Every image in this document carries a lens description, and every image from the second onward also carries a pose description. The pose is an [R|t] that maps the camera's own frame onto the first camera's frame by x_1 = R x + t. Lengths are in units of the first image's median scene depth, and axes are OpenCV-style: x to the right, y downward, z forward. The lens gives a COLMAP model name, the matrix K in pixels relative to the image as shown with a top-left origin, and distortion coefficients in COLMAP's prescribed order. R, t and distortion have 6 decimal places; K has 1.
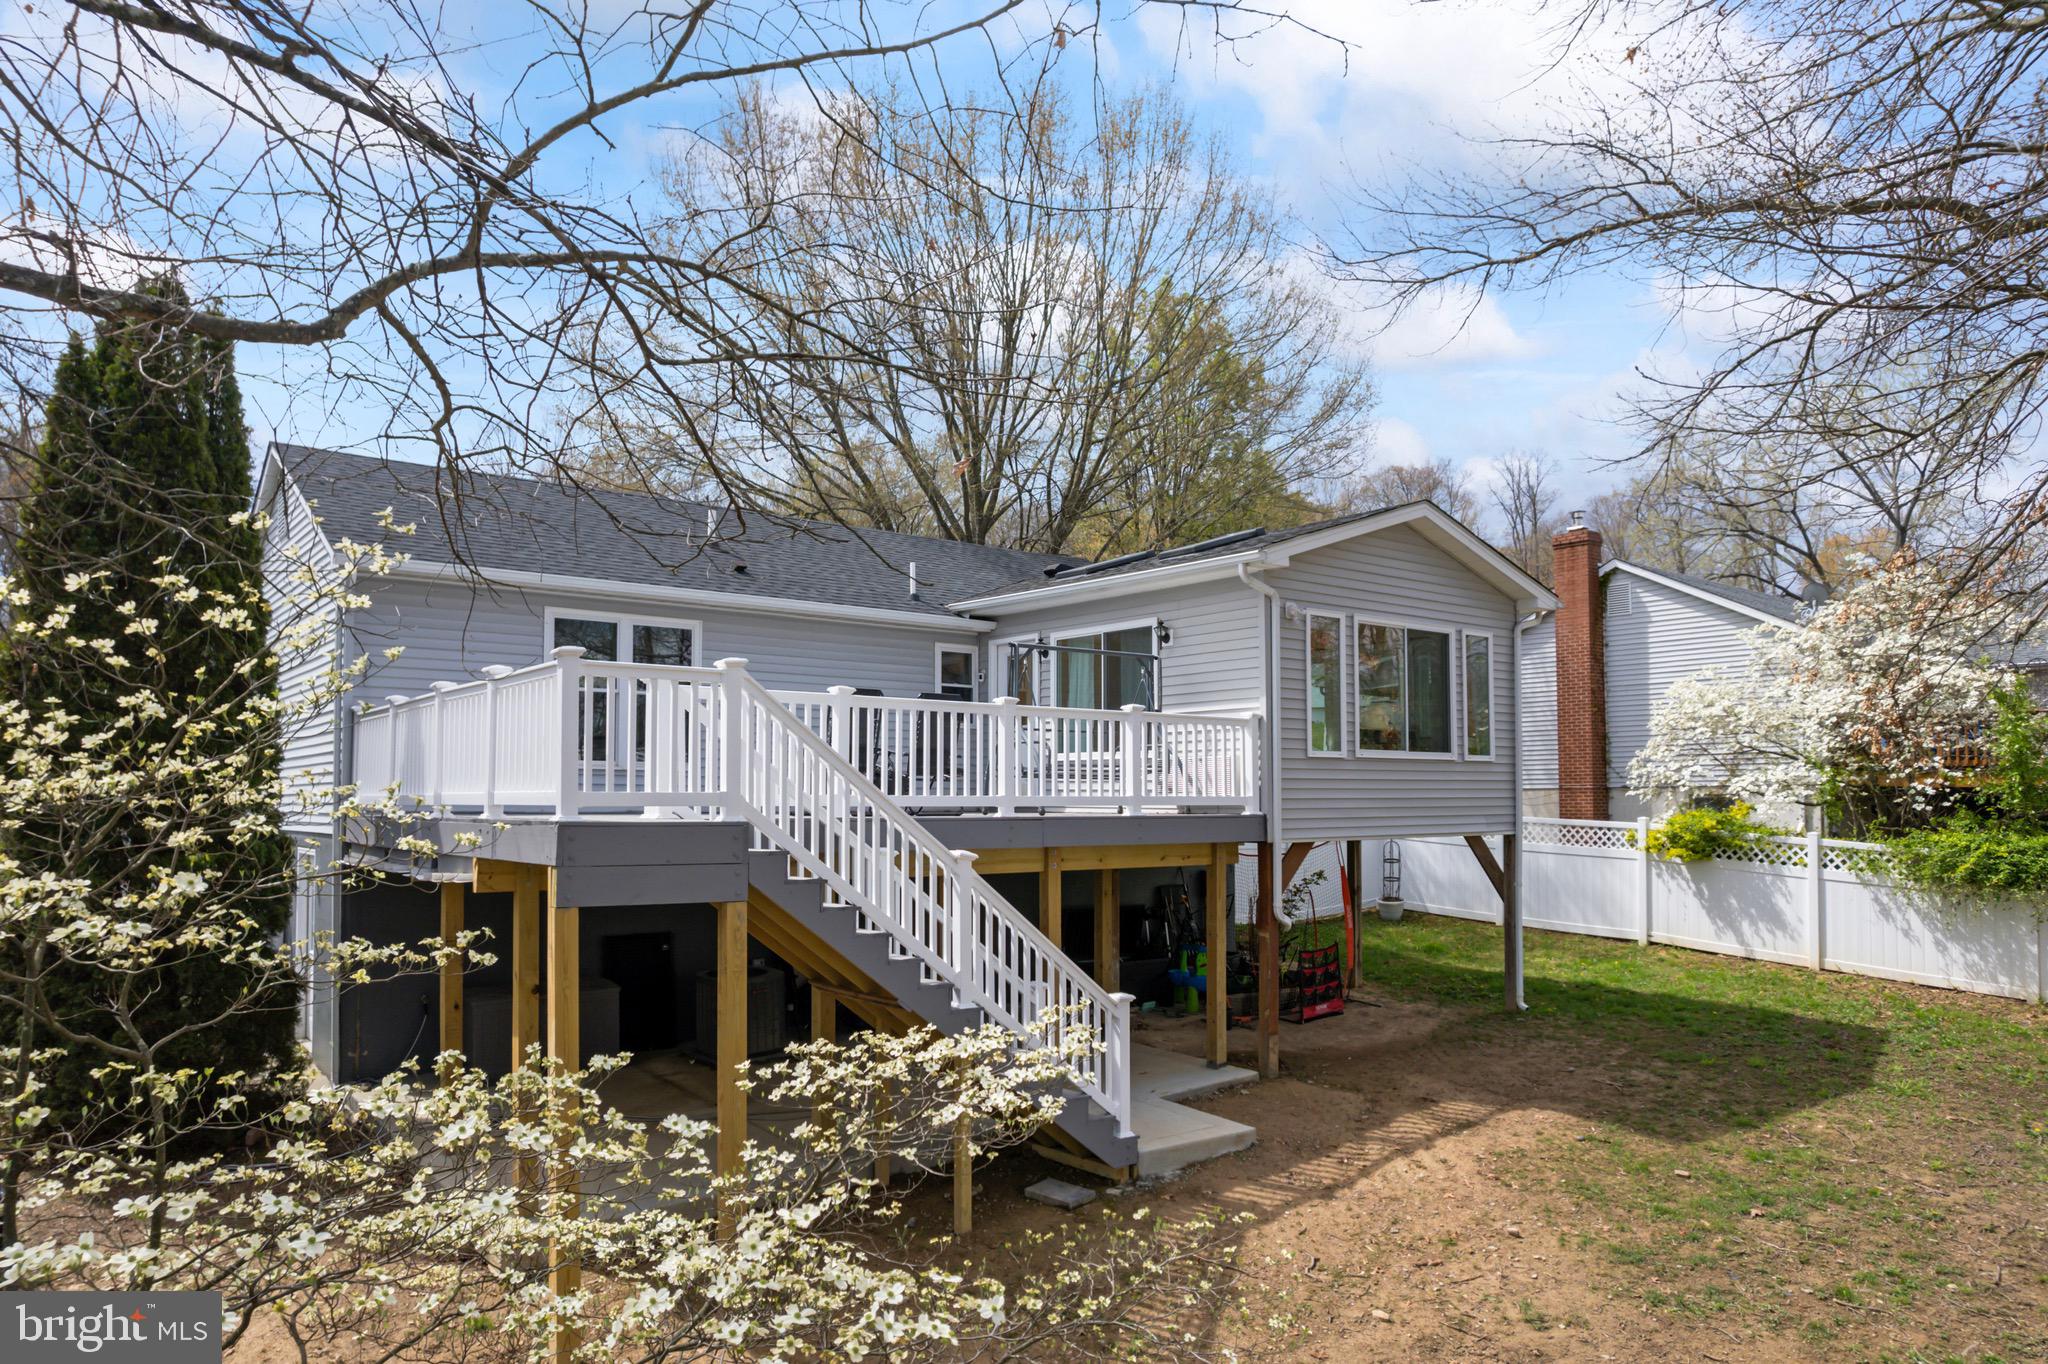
lens RADIAL K [[1356.3, 0, 1028.4], [0, 1356.3, 740.2], [0, 0, 1]] dist [0.002065, 0.000581]
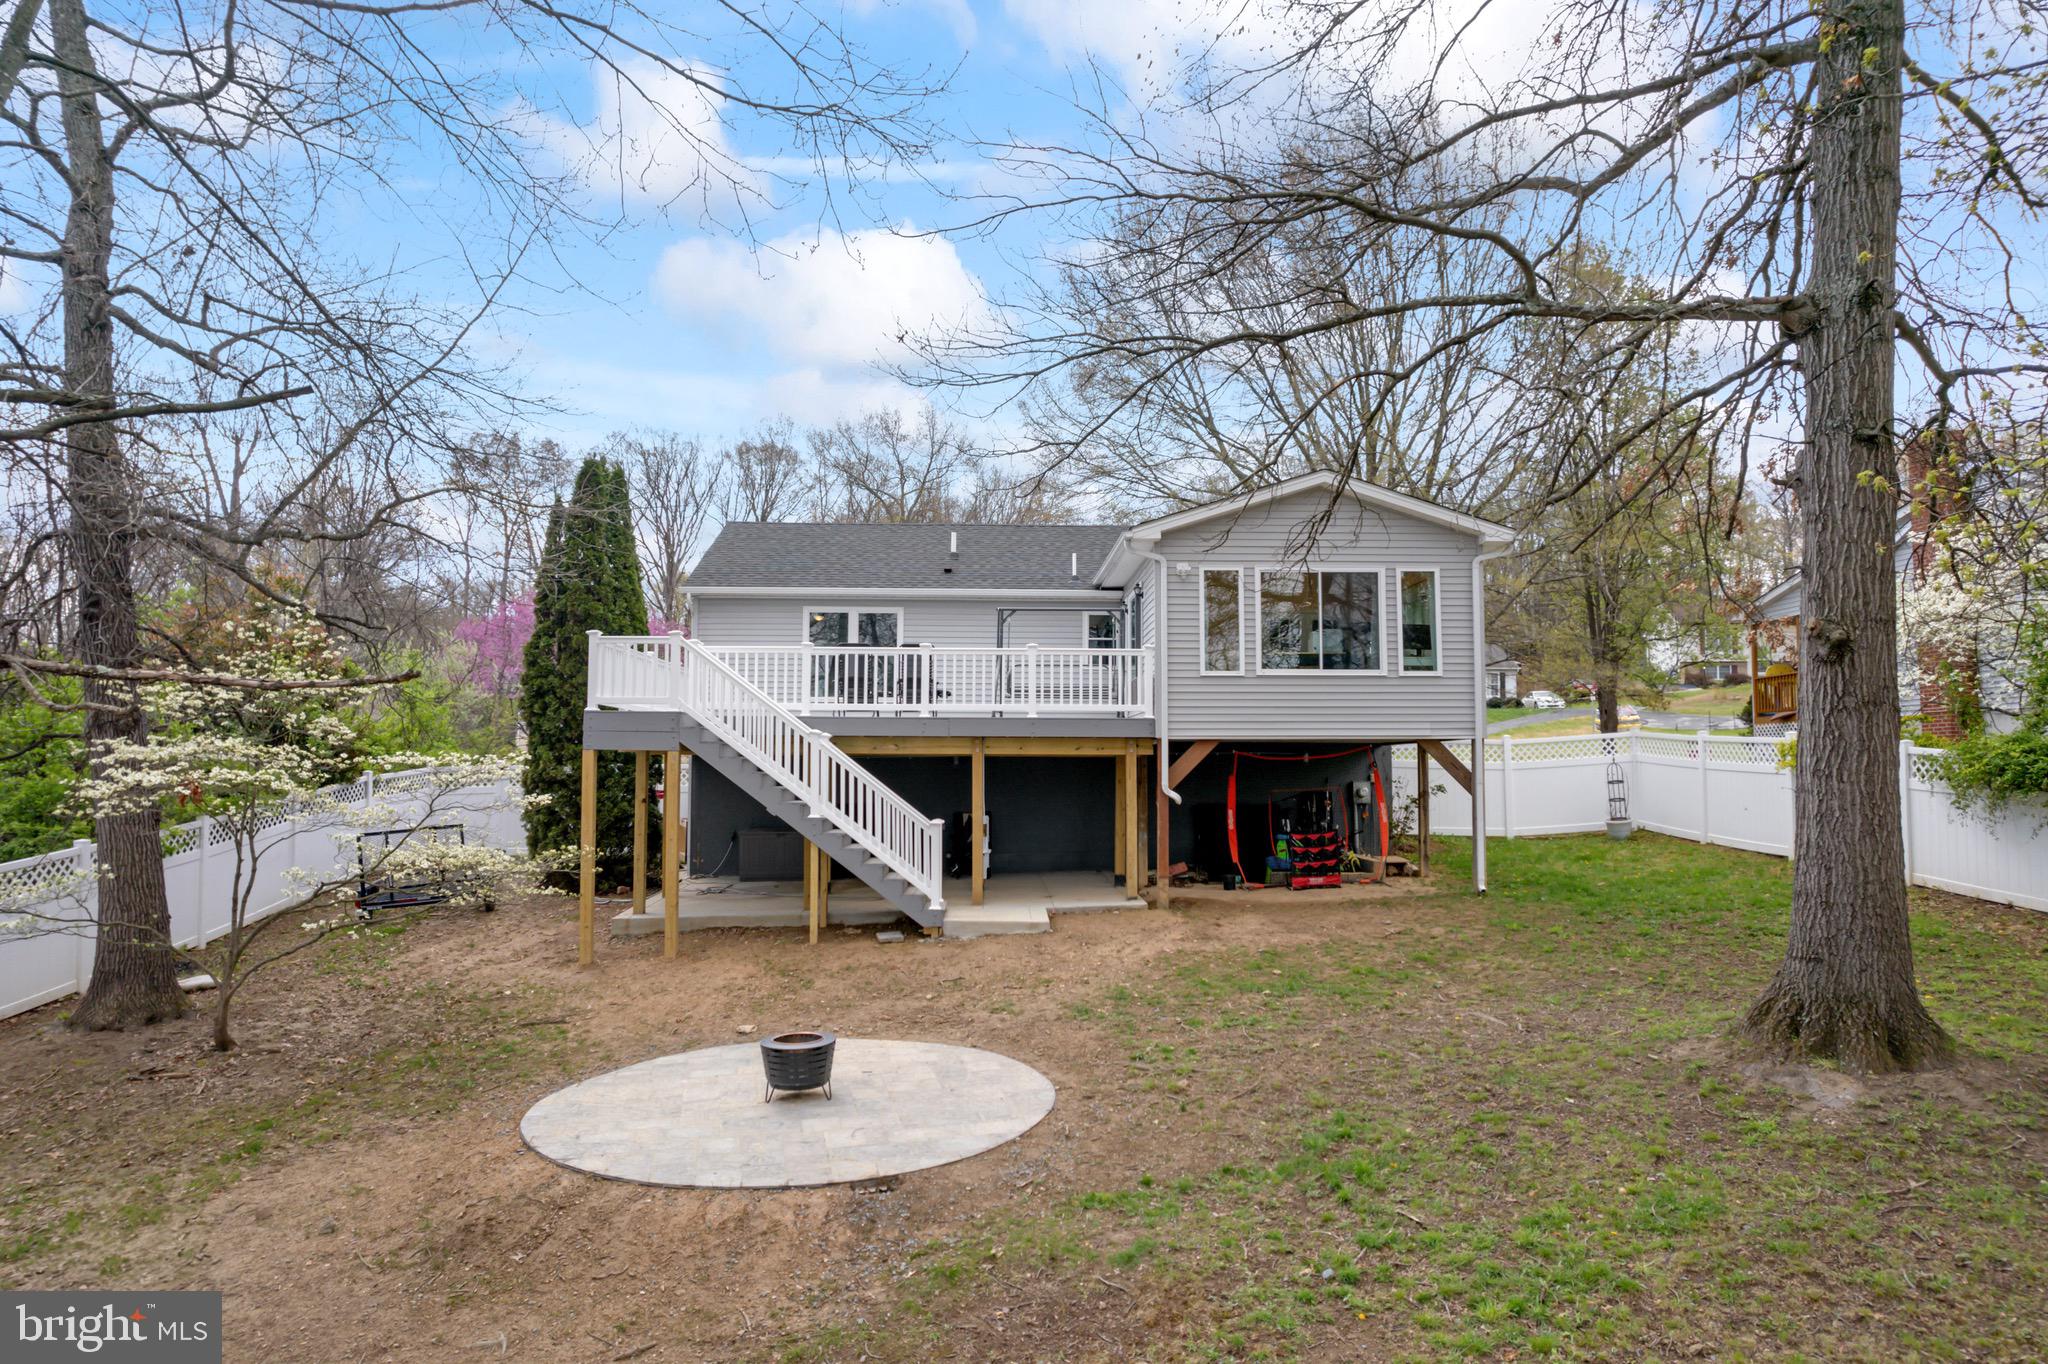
lens RADIAL K [[1326.6, 0, 1024.0], [0, 1326.6, 682.0], [0, 0, 1]] dist [0.000174, -0.000039]
pose [[0.796599, -0.039714, -0.603202, 0.855159], [0.023103, 0.999111, -0.035269, 0.060486], [0.604066, 0.014159, 0.796808, -0.152098]]
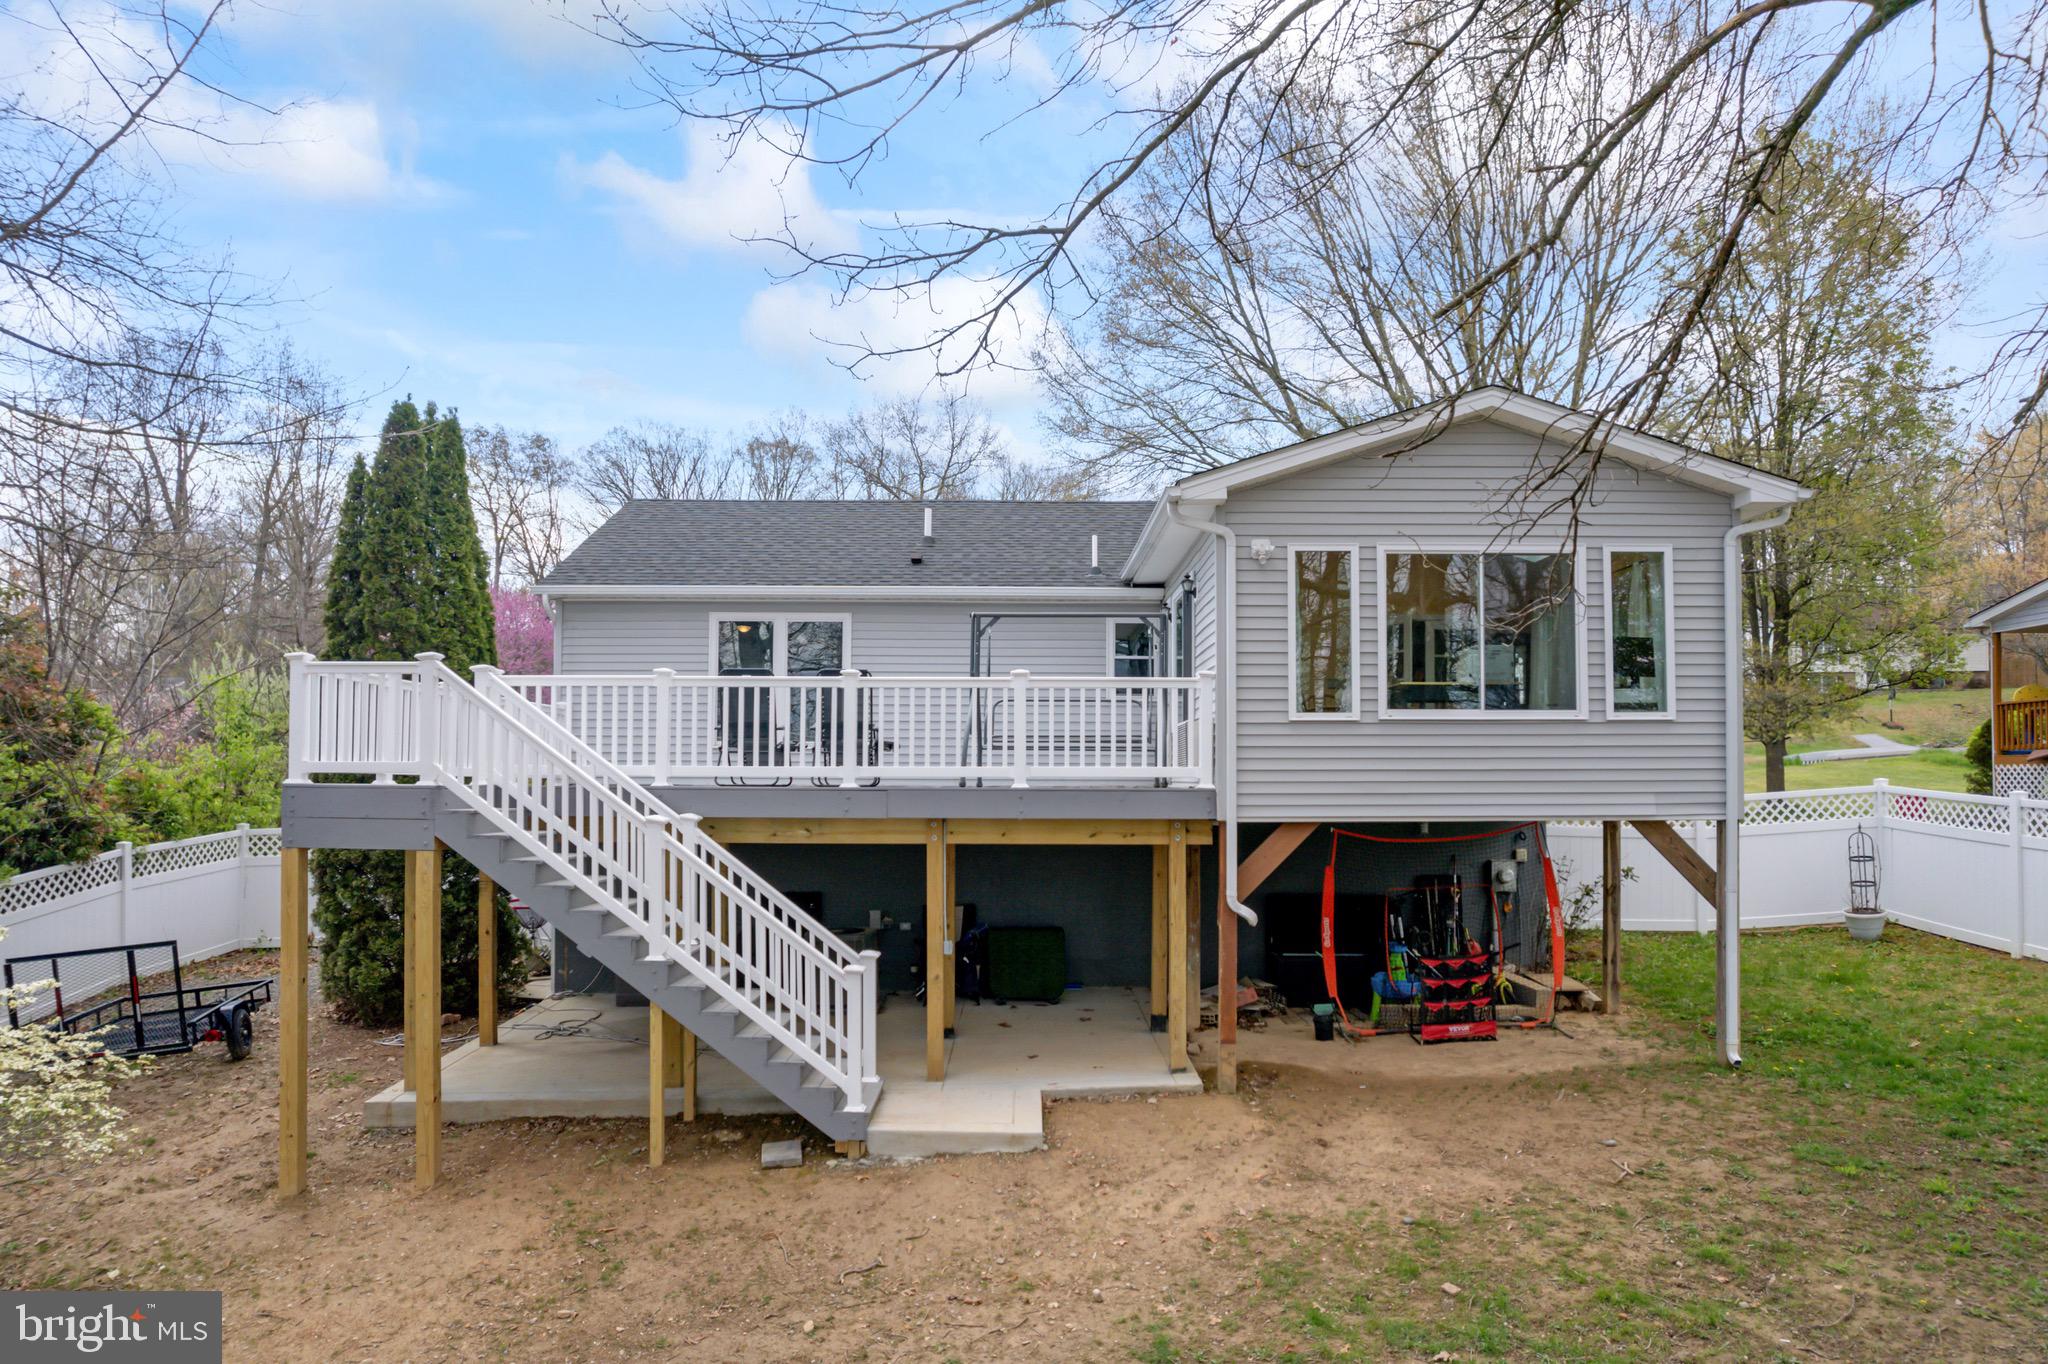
lens RADIAL K [[1329.3, 0, 1030.8], [0, 1329.3, 755.5], [0, 0, 1]] dist [-0.020302, -0.001275]
pose [[0.782614, -0.010881, -0.622412, 0.589297], [0.024702, 0.999603, 0.013585, 0.018579], [0.622016, -0.026007, 0.782572, 0.255770]]
